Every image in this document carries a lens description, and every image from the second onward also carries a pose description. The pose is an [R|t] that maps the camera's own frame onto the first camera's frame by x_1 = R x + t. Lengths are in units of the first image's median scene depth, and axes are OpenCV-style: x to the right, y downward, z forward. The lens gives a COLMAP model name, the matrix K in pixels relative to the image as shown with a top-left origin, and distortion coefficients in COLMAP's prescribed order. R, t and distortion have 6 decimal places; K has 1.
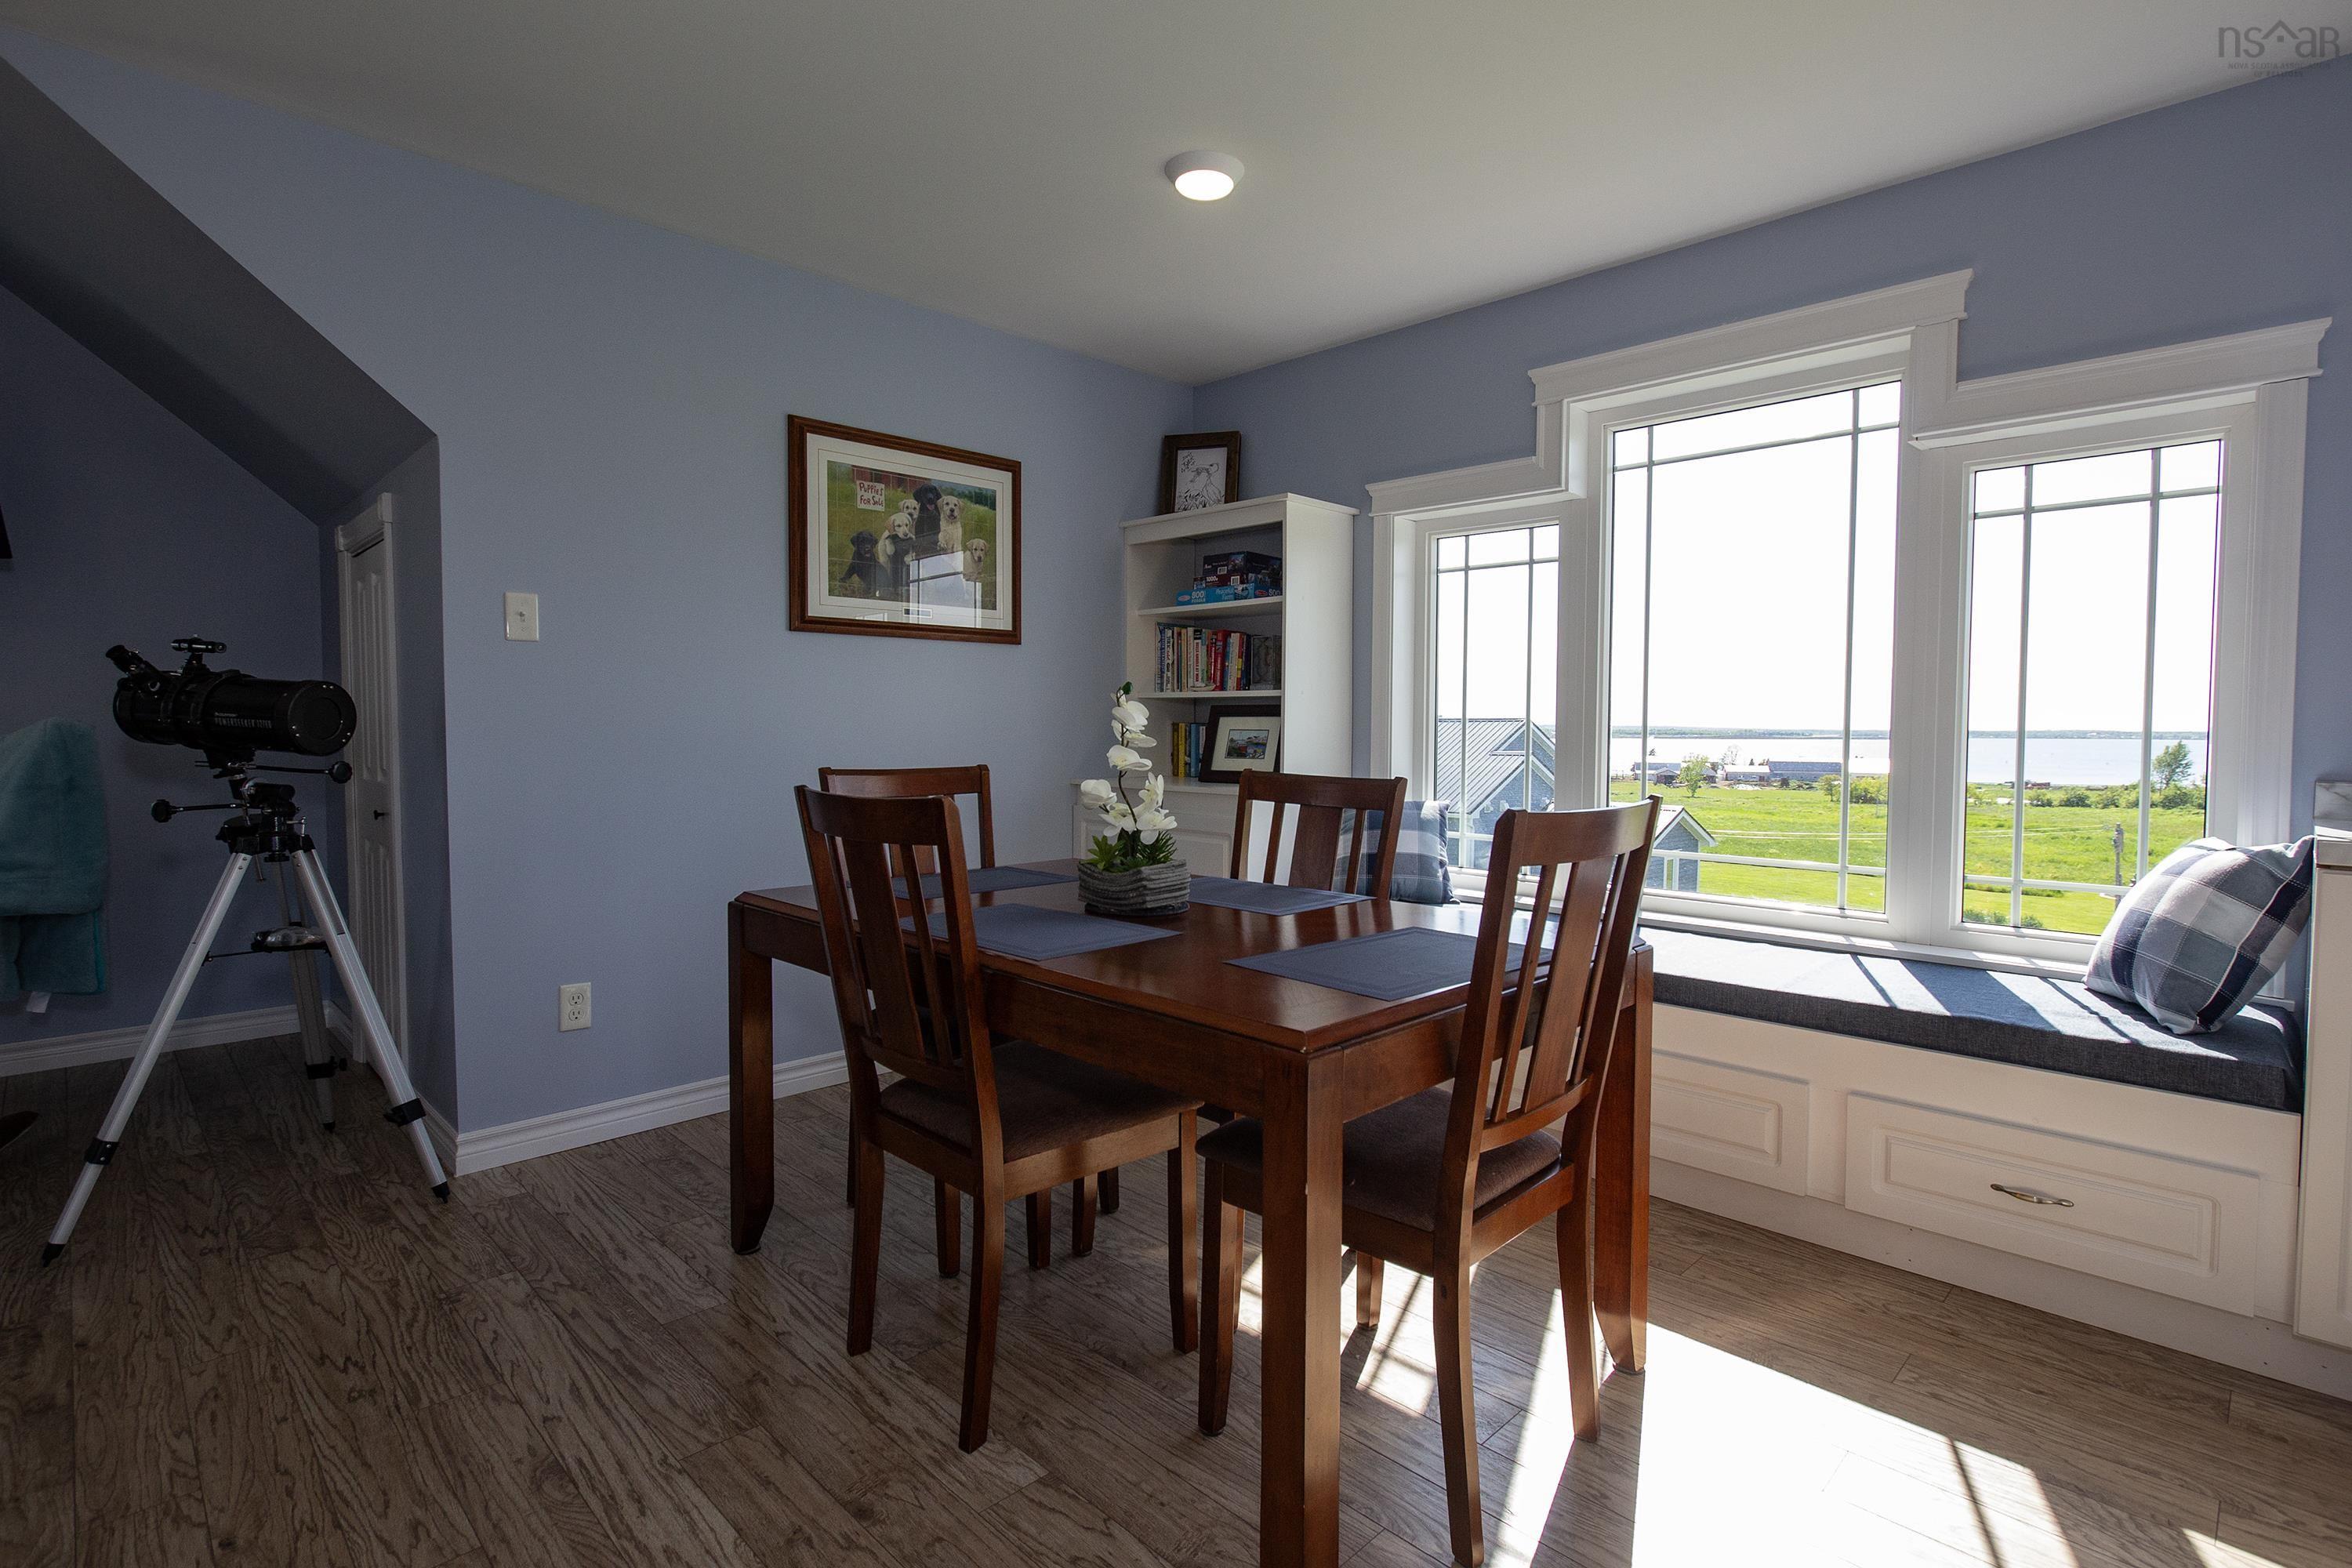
lens RADIAL K [[1129.7, 0, 1176.0], [0, 1129.7, 784.0], [0, 0, 1]] dist [-0.016934, -0.000134]
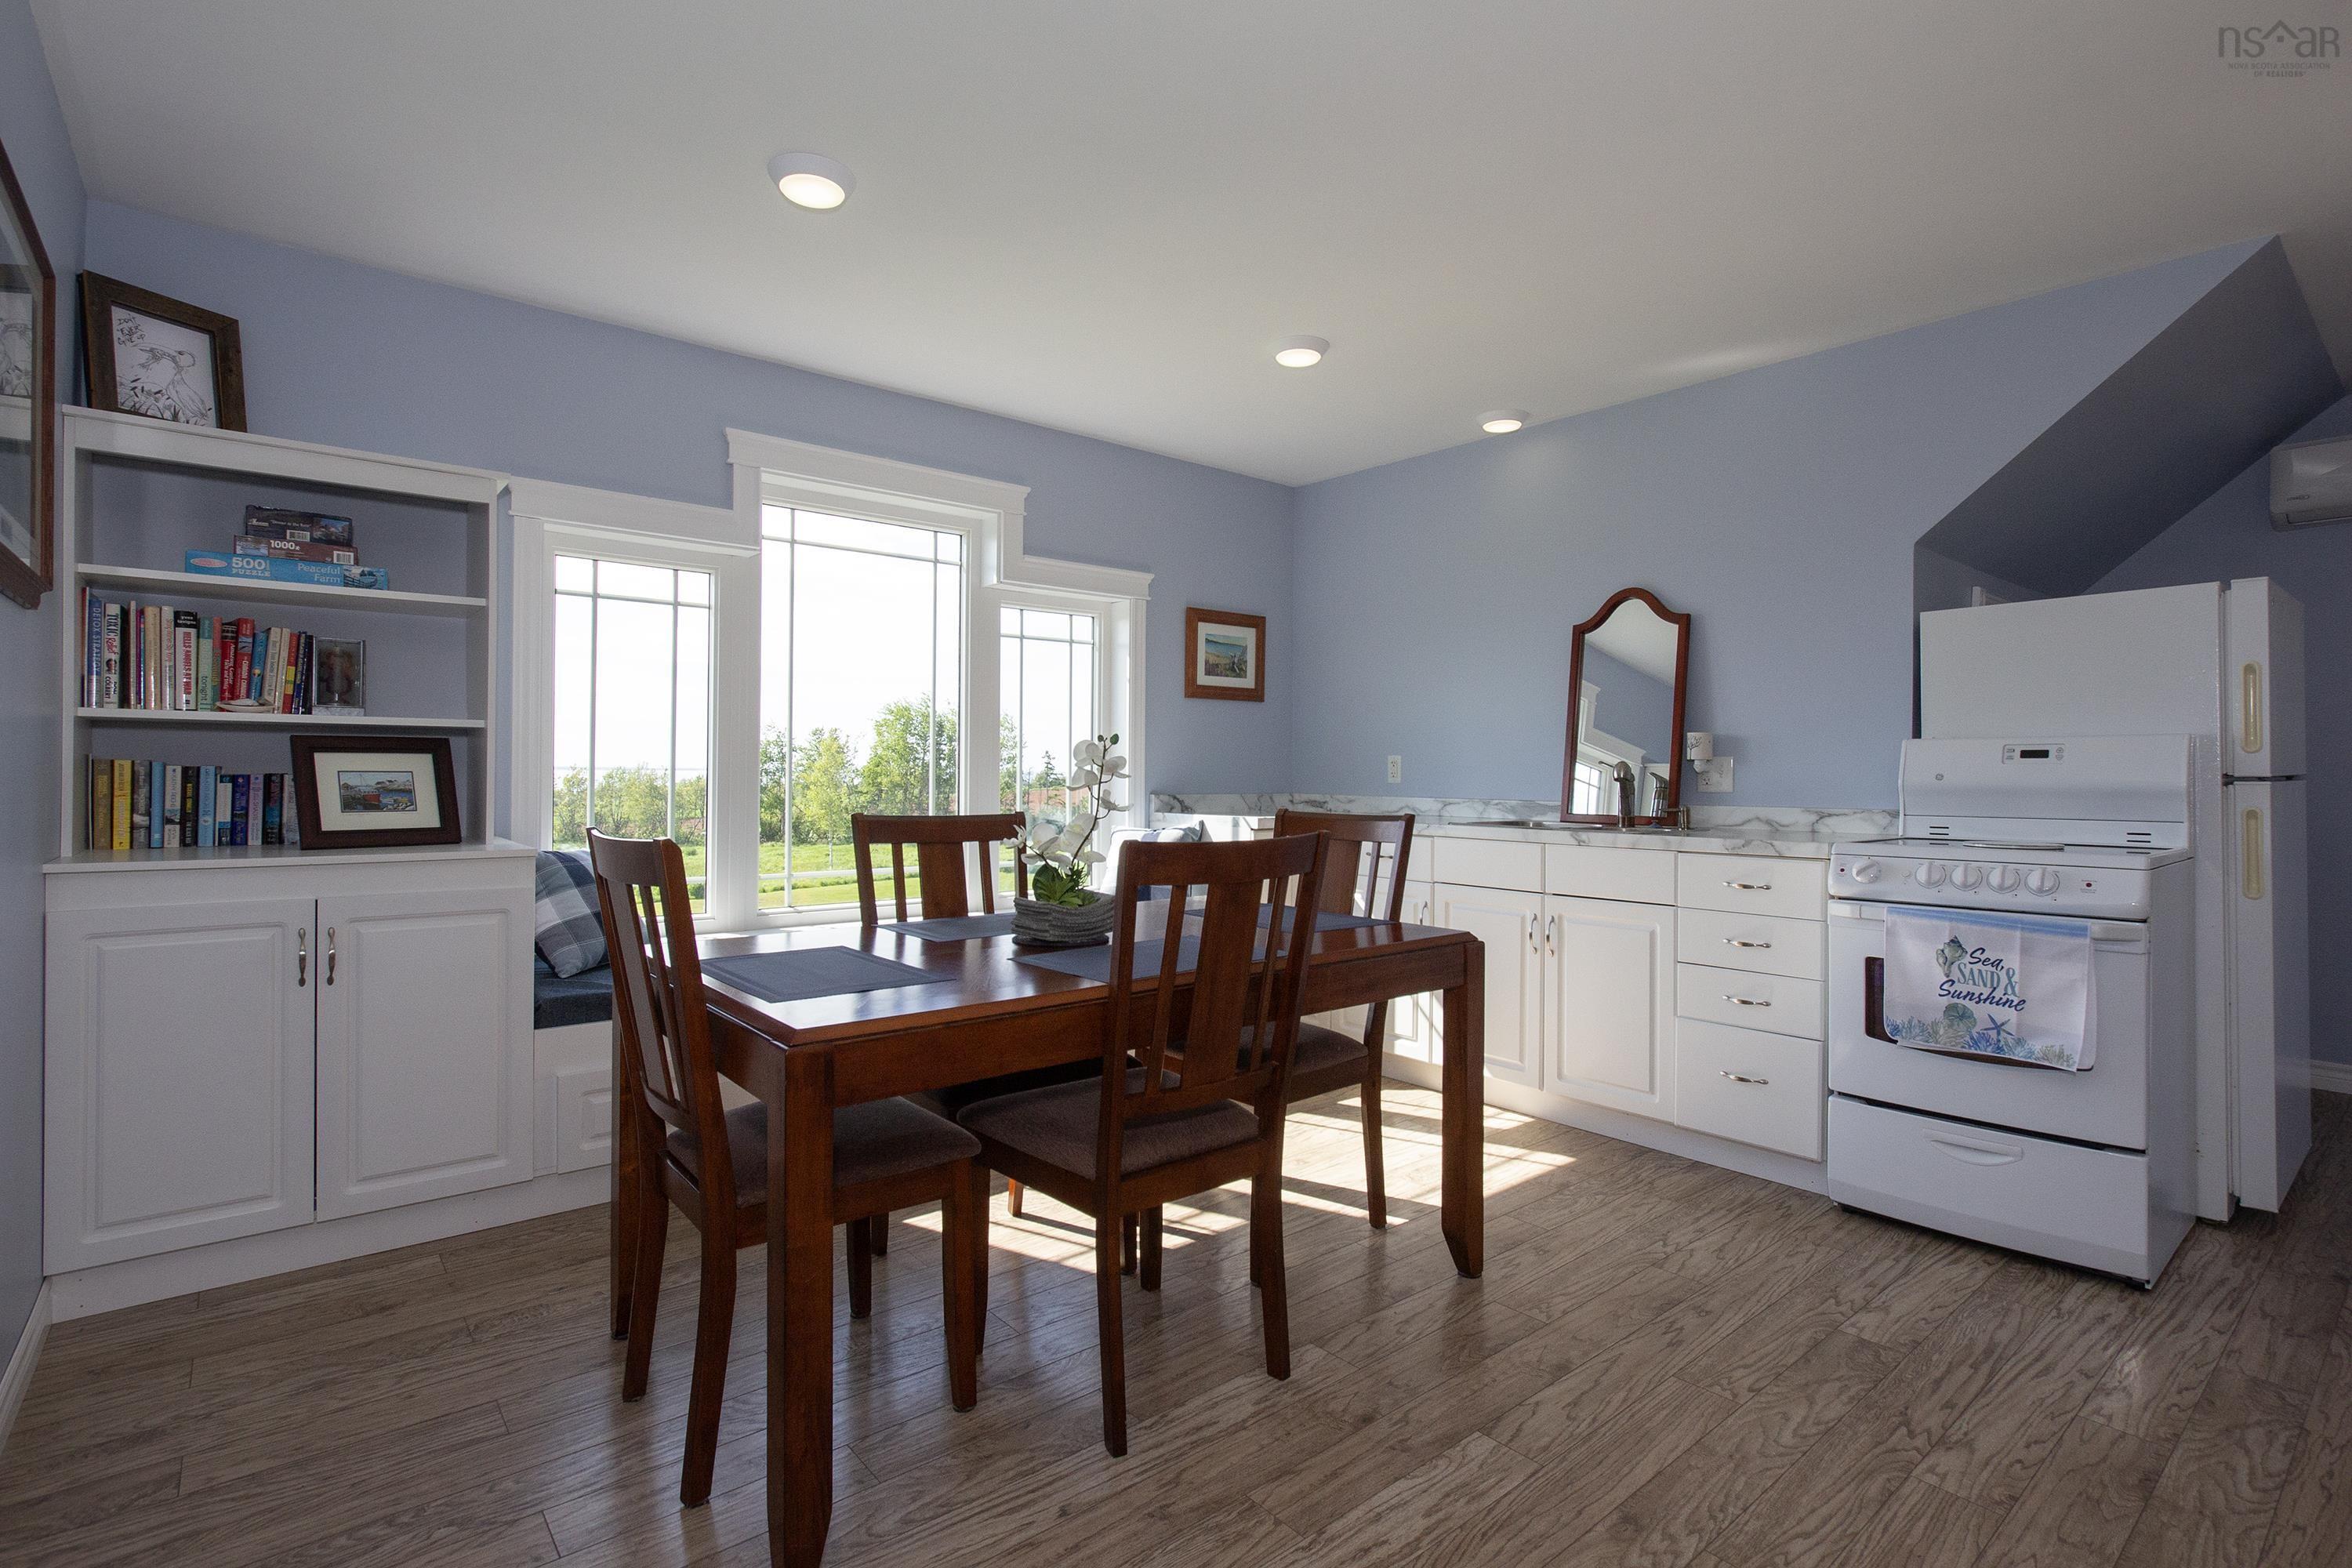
lens RADIAL K [[1125.6, 0, 1218.8], [0, 1125.6, 768.8], [0, 0, 1]] dist [-0.003678, -0.000736]
pose [[0.063983, -0.004378, 0.997941, -0.668749], [0.044899, 0.998990, 0.001504, -0.029464], [-0.996940, 0.044710, 0.064115, 0.465298]]
